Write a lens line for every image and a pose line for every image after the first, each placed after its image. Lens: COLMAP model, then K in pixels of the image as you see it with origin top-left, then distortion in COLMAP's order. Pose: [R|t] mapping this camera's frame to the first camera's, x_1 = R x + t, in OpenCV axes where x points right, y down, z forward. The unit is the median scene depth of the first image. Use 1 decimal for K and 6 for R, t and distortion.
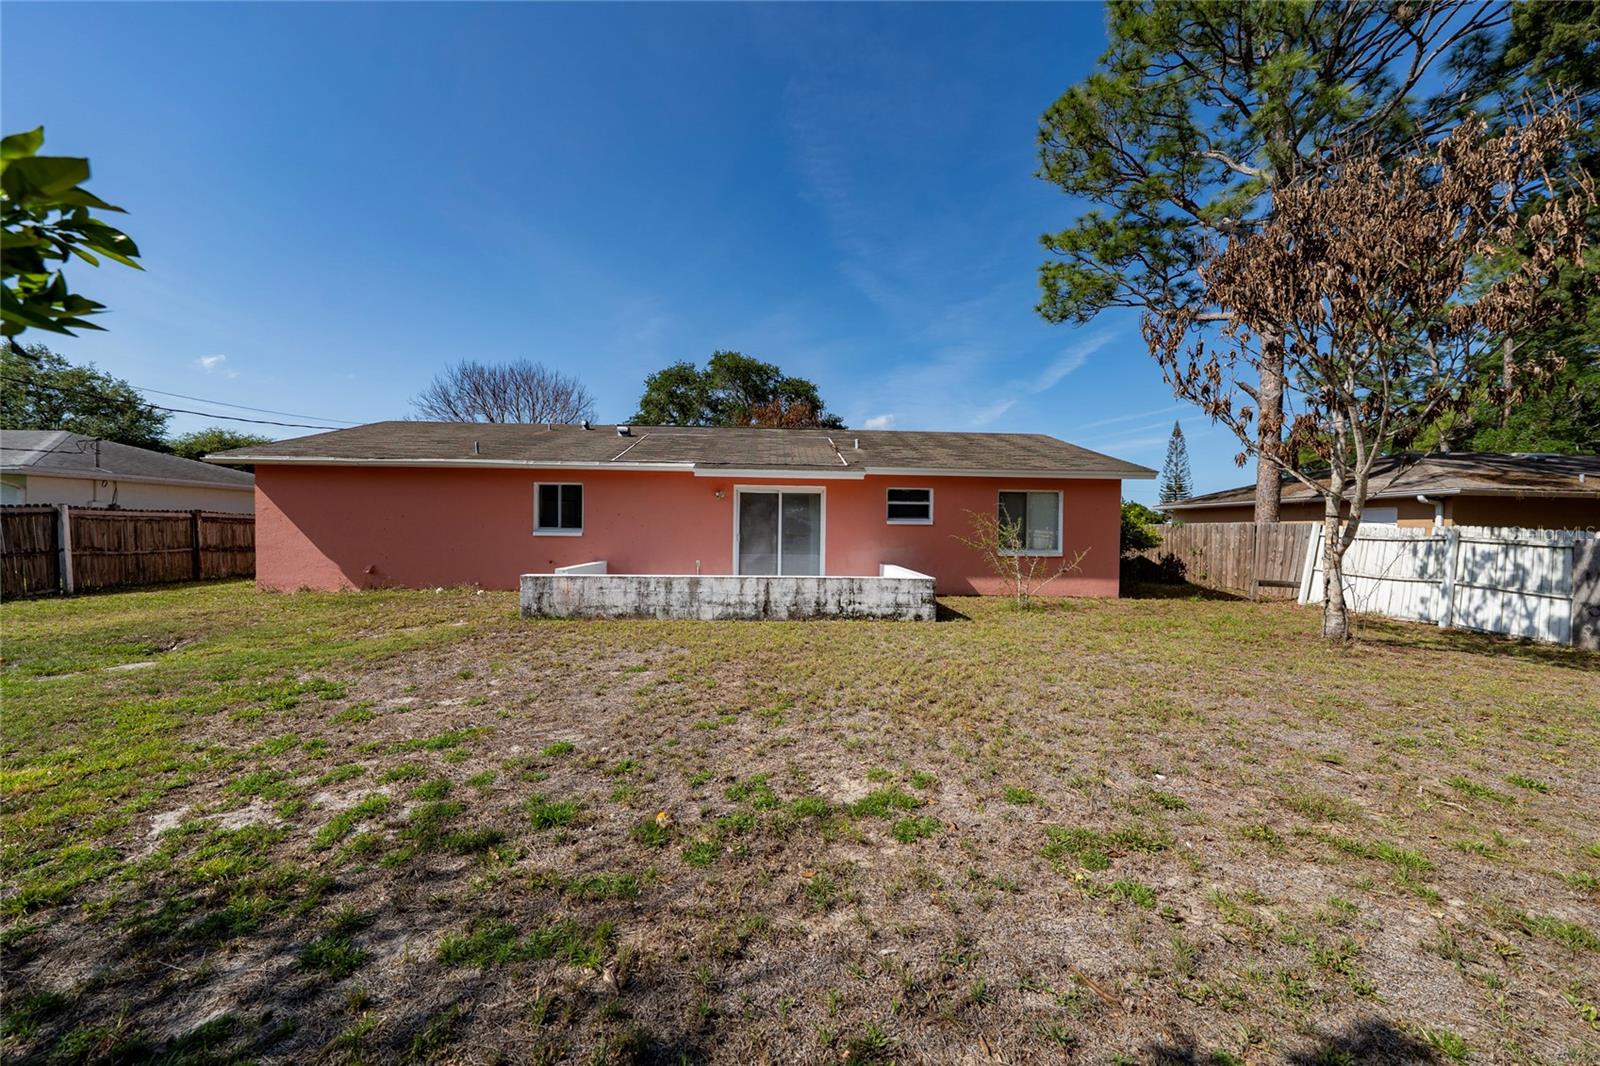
lens RADIAL K [[541.4, 0, 800.0], [0, 541.4, 533.0], [0, 0, 1]] dist [0.000330, 0.000085]
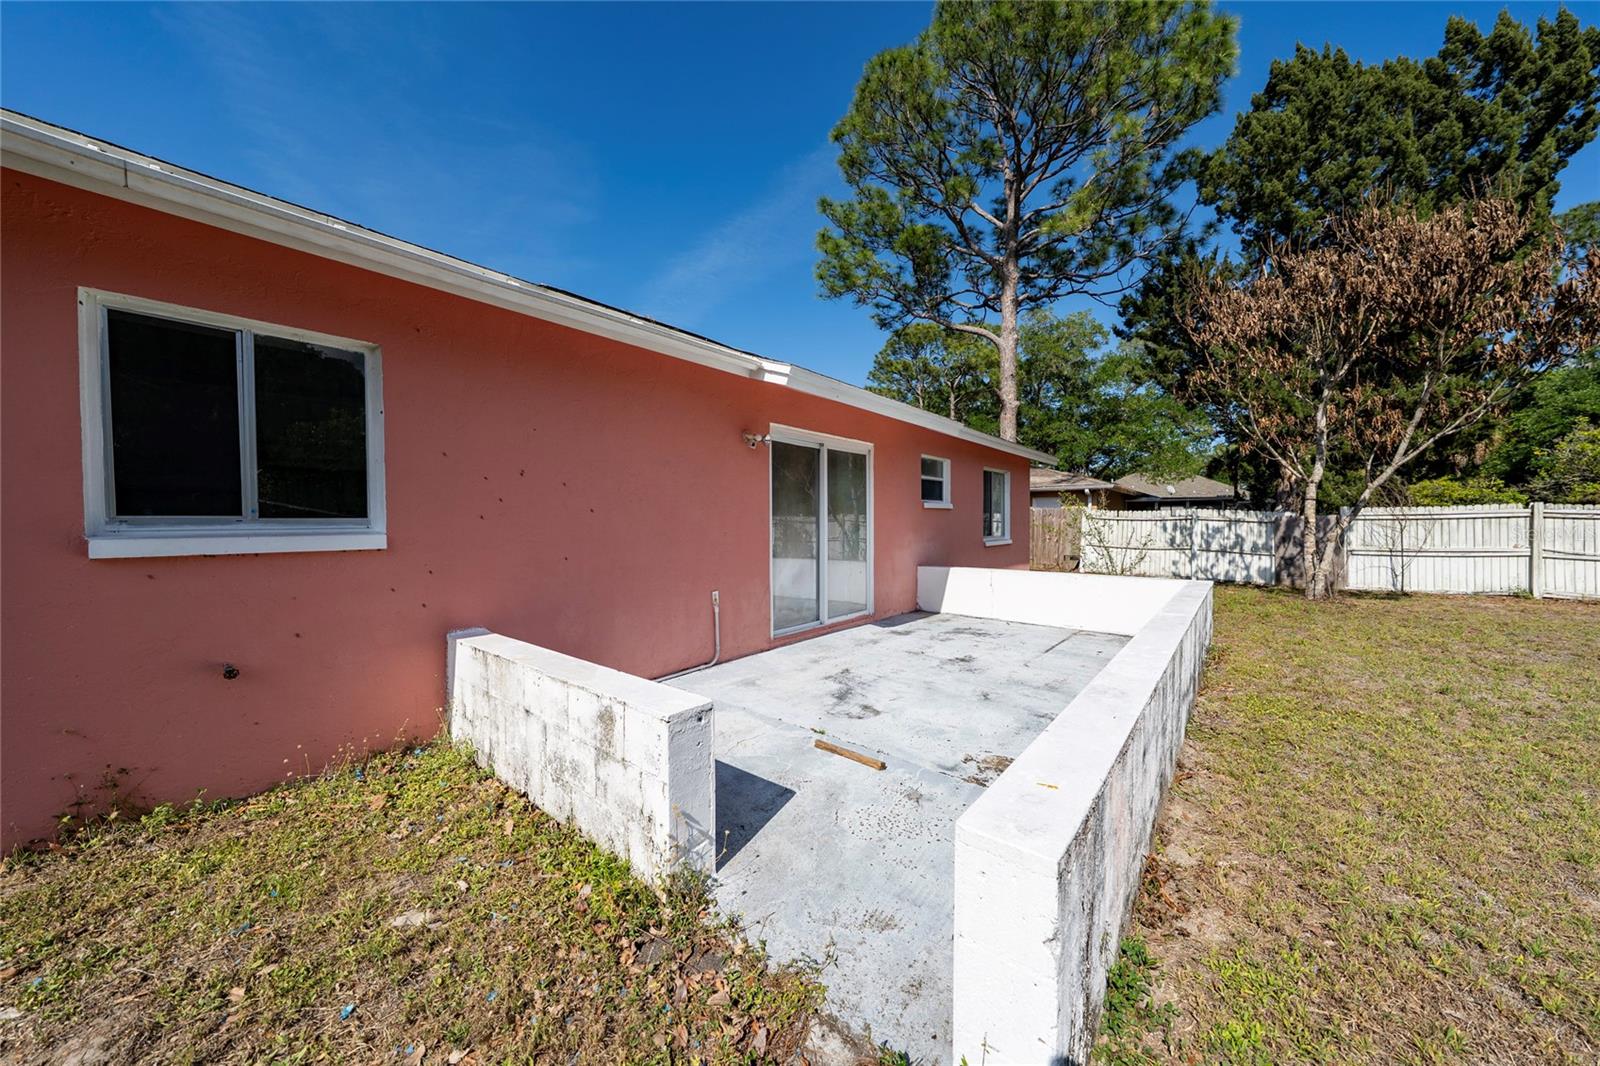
lens RADIAL K [[541.4, 0, 800.0], [0, 541.4, 533.0], [0, 0, 1]] dist [0.000330, 0.000085]
pose [[0.678918, -0.030919, 0.733563, -0.580161], [0.017607, 0.999511, 0.025834, -0.006008], [-0.734003, -0.004624, 0.679131, 0.837913]]
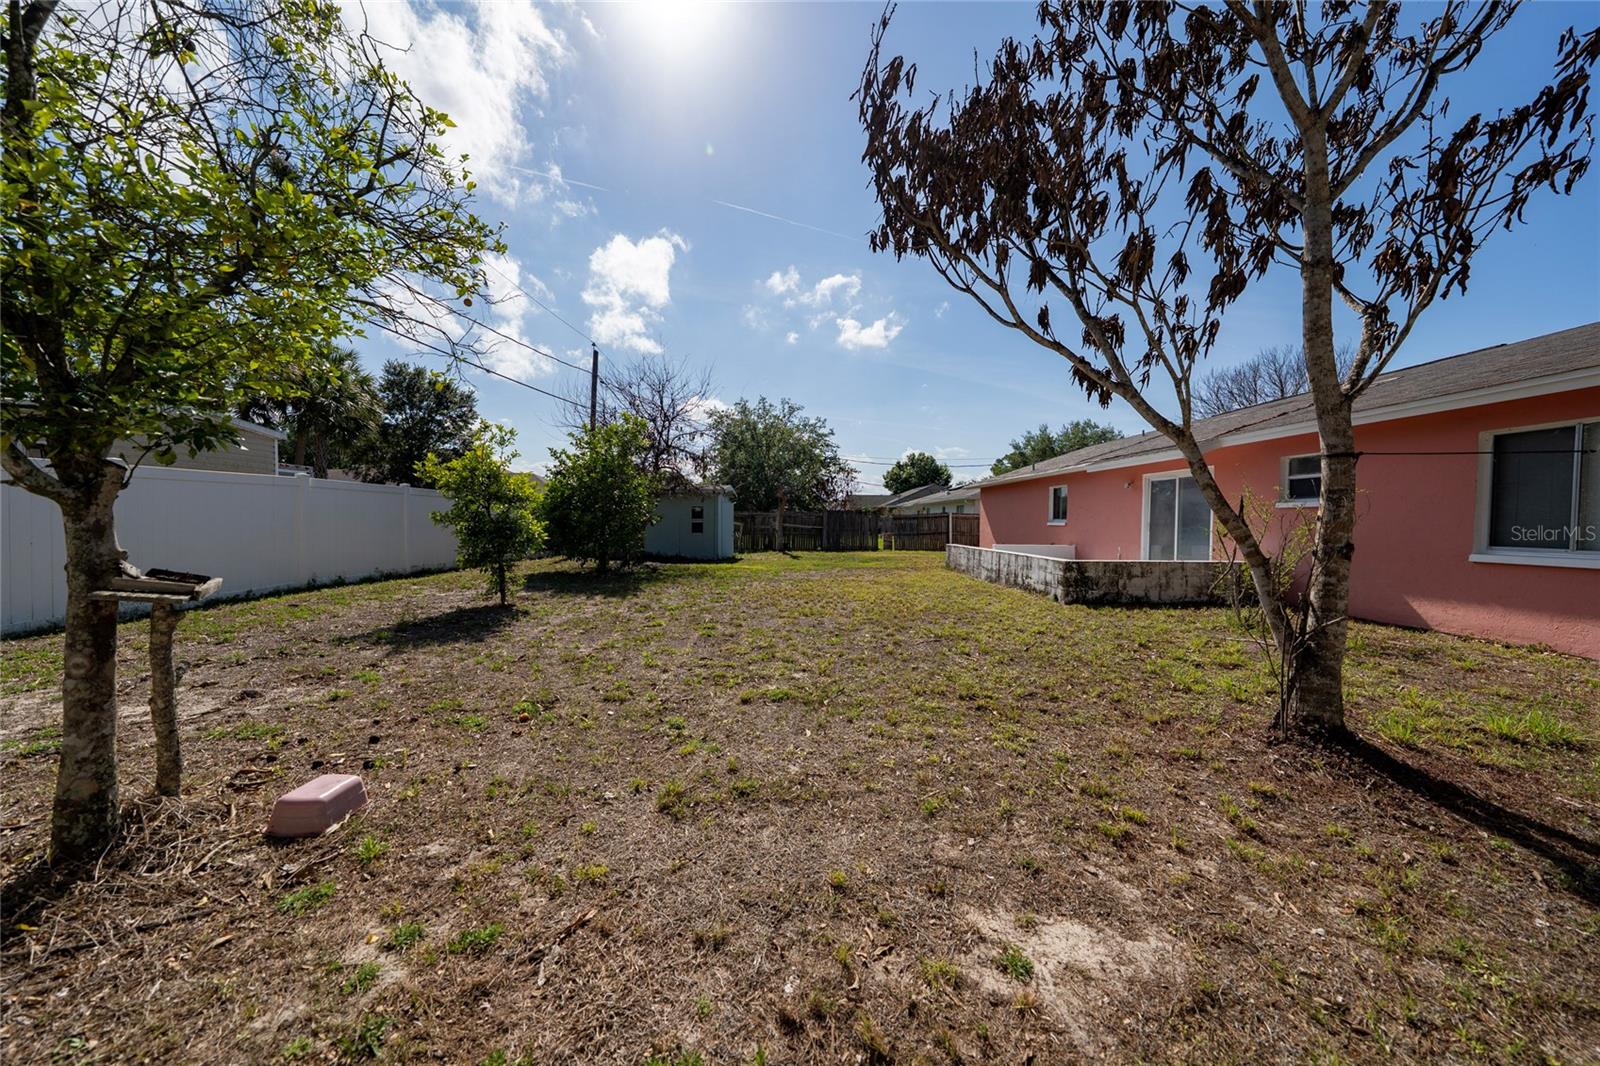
lens RADIAL K [[541.4, 0, 800.0], [0, 541.4, 533.0], [0, 0, 1]] dist [0.000330, 0.000085]
pose [[-0.010378, 0.010153, -0.999895, 1.147864], [-0.018669, 0.999772, 0.010346, 0.028023], [0.999772, 0.018774, -0.010187, 0.467670]]
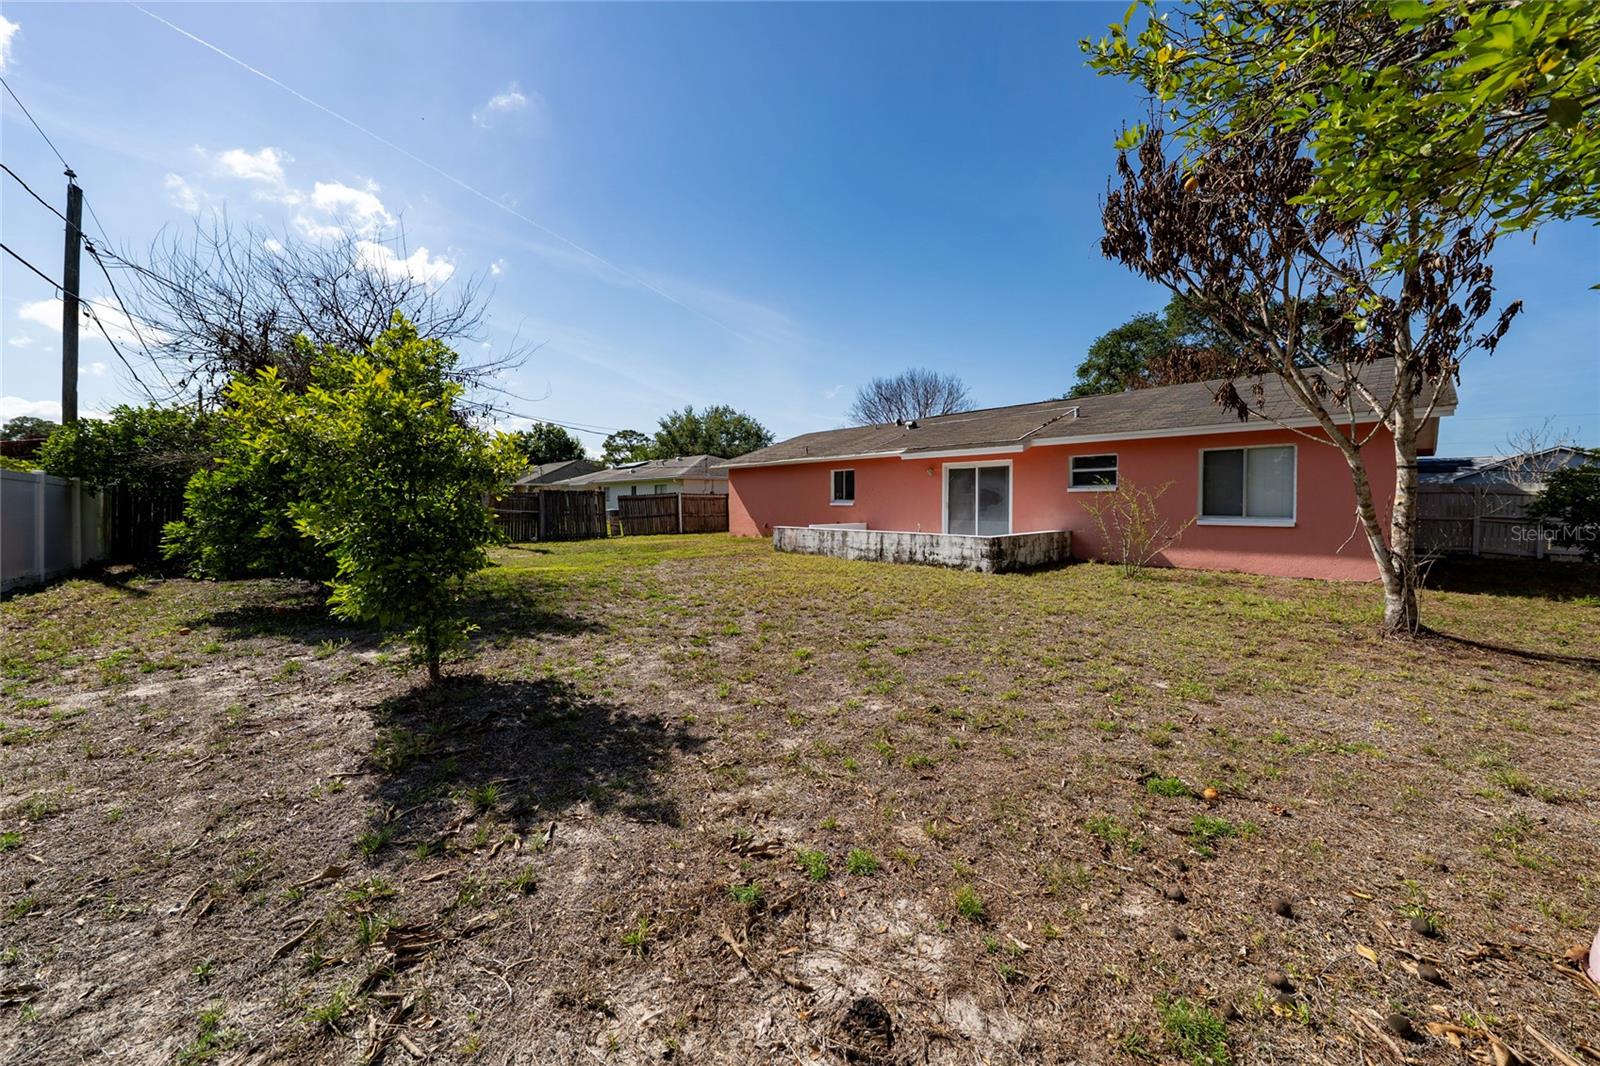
lens RADIAL K [[559.5, 0, 813.5], [0, 559.5, 500.9], [0, 0, 1]] dist [-0.000049, 0.000008]
pose [[0.657593, -0.013099, -0.753259, 0.830424], [0.003523, 0.999891, -0.014312, 0.018783], [0.753365, 0.006758, 0.657568, -0.086404]]
